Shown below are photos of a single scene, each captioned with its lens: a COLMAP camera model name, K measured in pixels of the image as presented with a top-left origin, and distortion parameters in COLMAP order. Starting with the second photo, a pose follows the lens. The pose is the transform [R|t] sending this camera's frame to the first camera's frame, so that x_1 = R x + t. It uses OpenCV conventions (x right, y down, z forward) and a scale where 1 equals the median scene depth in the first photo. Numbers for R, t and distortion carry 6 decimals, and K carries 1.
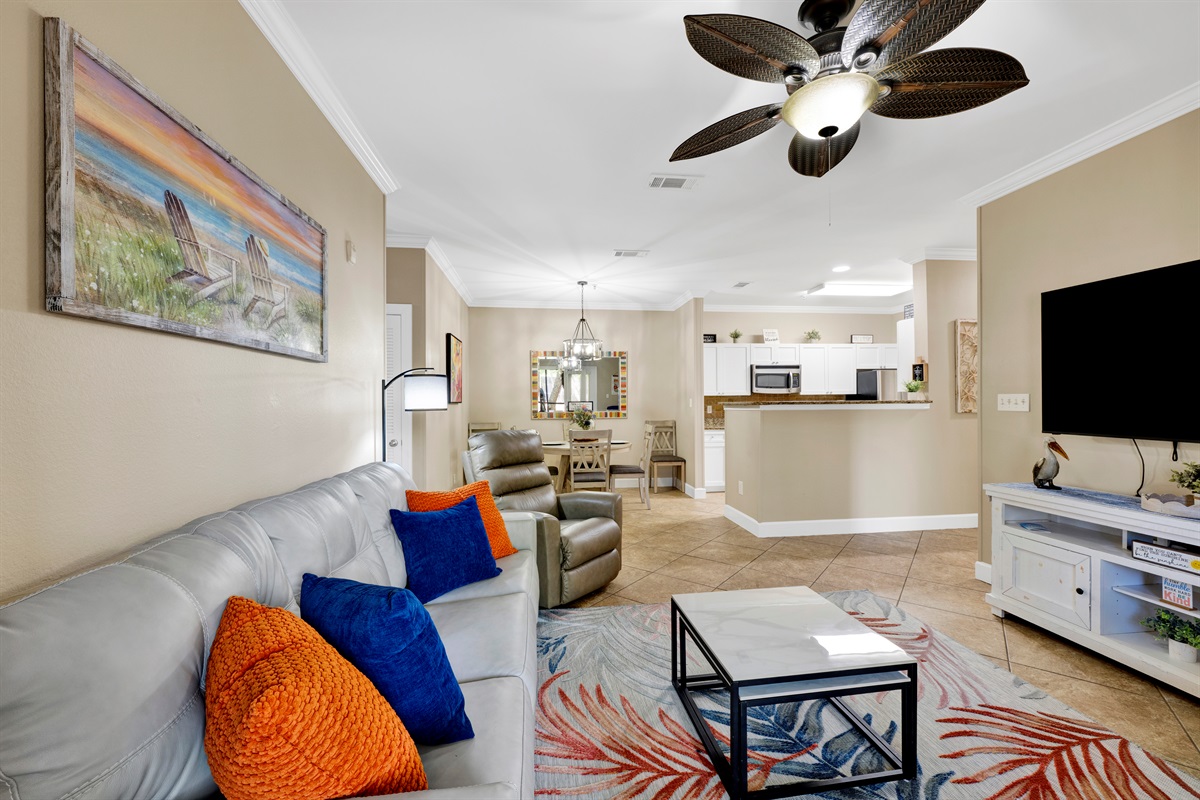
lens RADIAL K [[482.3, 0, 597.9], [0, 482.3, 402.1], [0, 0, 1]] dist [-0.001199, 0.000209]
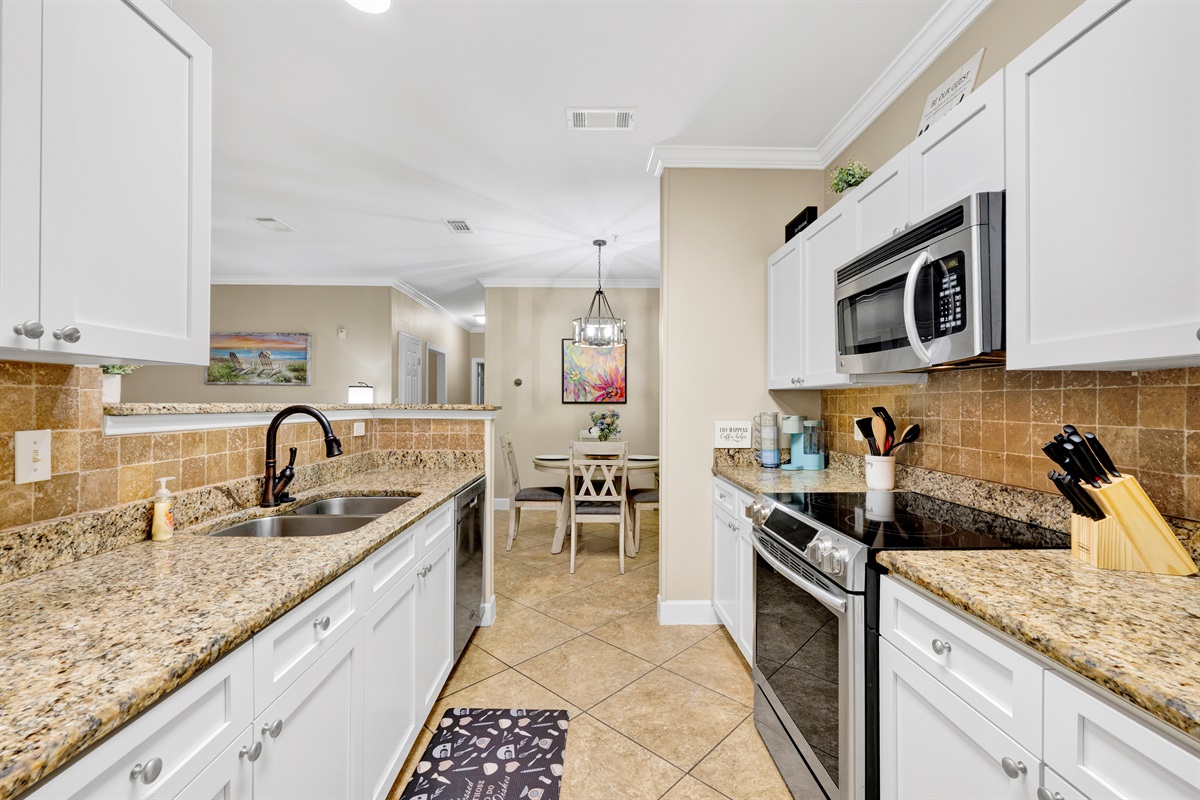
lens RADIAL K [[510.7, 0, 600.0], [0, 510.7, 400.0], [0, 0, 1]] dist [-0.000415, 0.000059]
pose [[-0.103978, 0.002297, -0.994577, 1.410570], [-0.003011, 0.999992, 0.002624, -0.011674], [0.994575, 0.003268, -0.103971, 2.017465]]
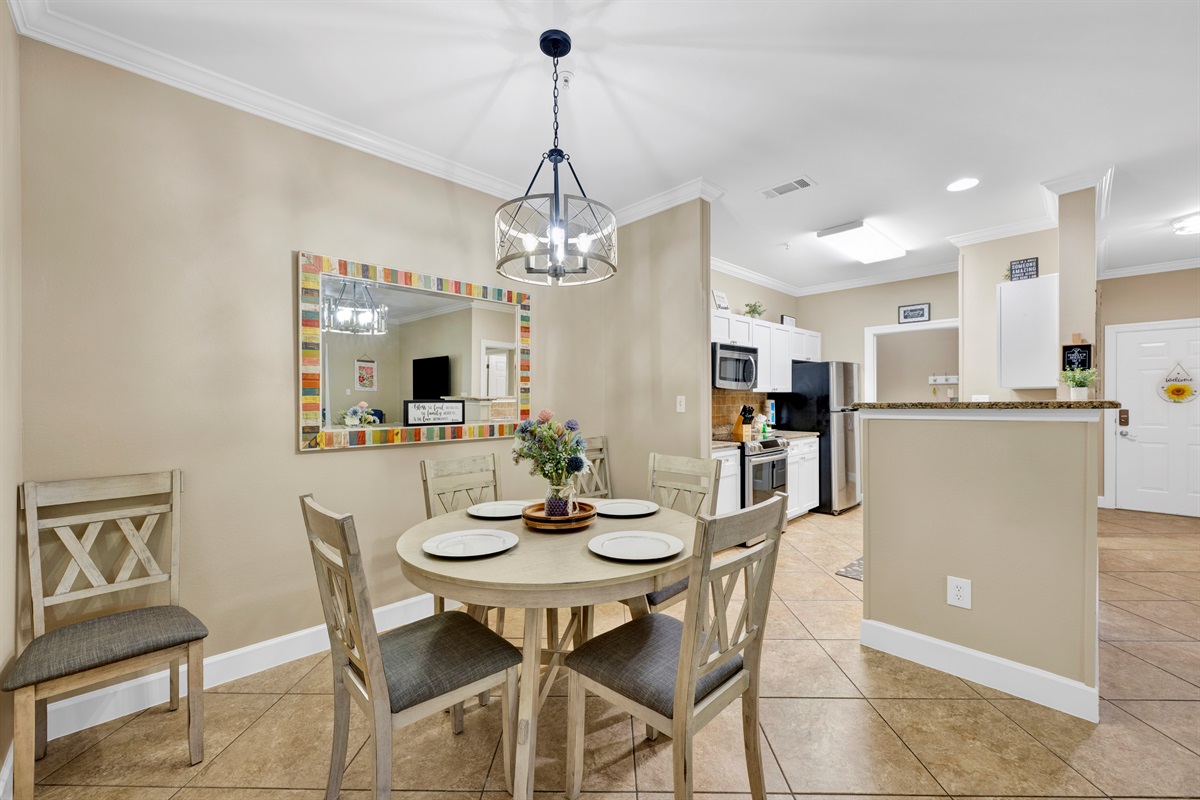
lens RADIAL K [[478.5, 0, 602.6], [0, 478.5, 408.8], [0, 0, 1]] dist [0.002082, 0.000131]
pose [[0.798097, -0.007809, 0.602479, -0.381763], [-0.000598, 0.999905, 0.013753, -0.000557], [-0.602529, -0.011337, 0.798016, 1.334708]]
